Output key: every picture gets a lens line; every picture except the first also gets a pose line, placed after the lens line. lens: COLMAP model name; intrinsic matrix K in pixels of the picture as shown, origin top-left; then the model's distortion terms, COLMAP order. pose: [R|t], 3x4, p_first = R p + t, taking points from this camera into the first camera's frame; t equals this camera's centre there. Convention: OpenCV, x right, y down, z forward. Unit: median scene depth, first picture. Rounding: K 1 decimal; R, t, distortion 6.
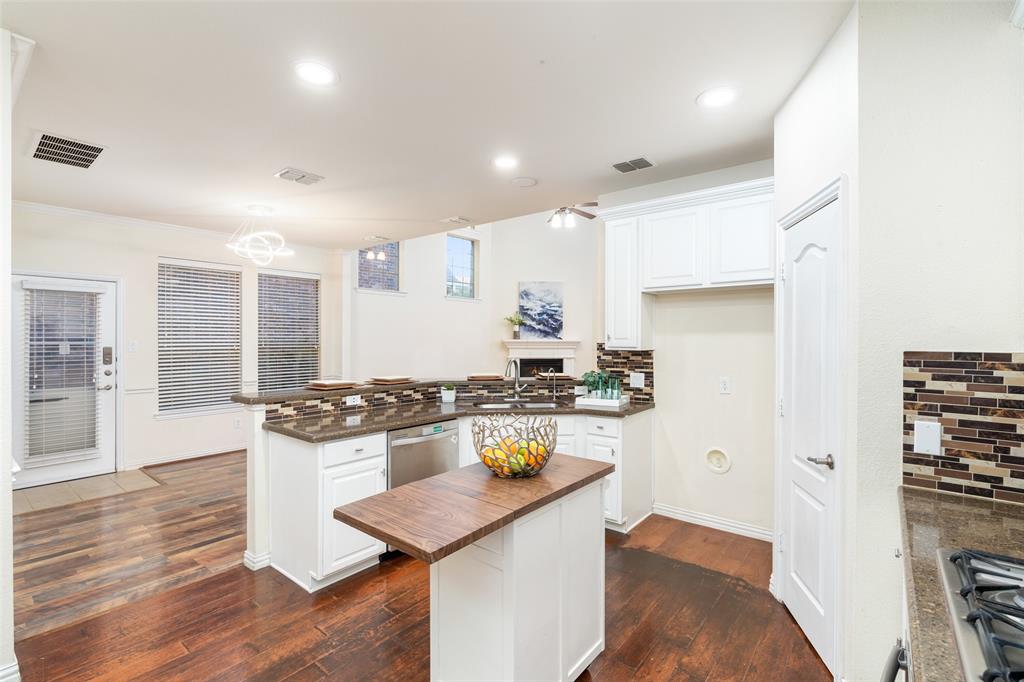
lens RADIAL K [[472.5, 0, 510.4], [0, 472.5, 339.2], [0, 0, 1]] dist [-0.005525, -0.000105]
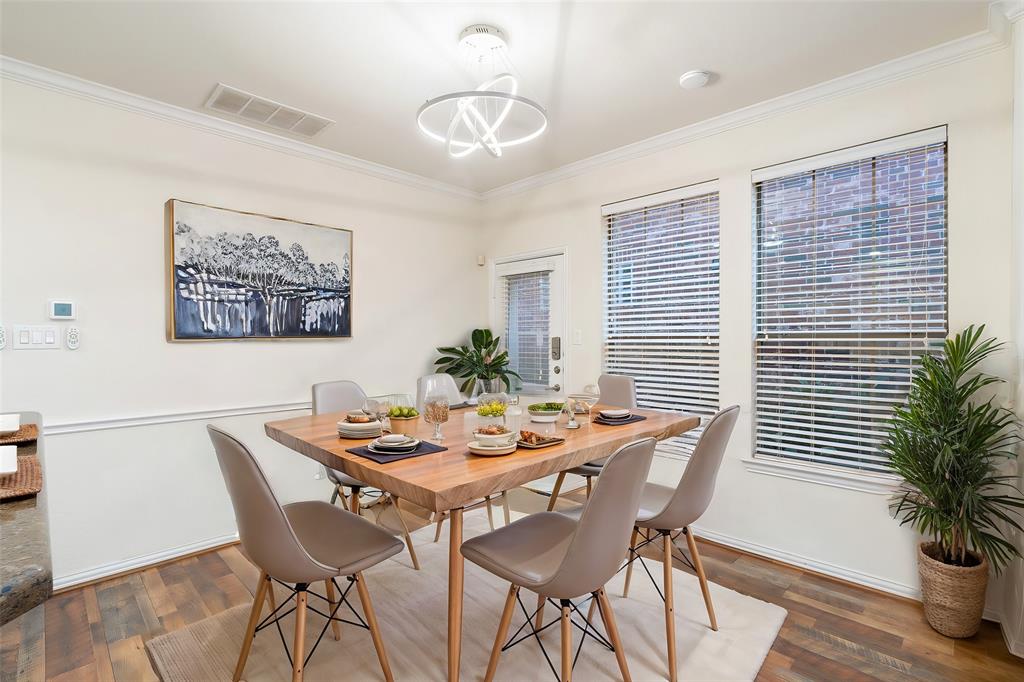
lens RADIAL K [[470.1, 0, 512.6], [0, 470.1, 341.3], [0, 0, 1]] dist [0.003600, -0.000135]
pose [[-0.101017, 0.006004, -0.994867, -0.065695], [-0.005879, 0.999961, 0.006632, 0.018857], [0.994867, 0.006518, -0.100977, 1.005537]]
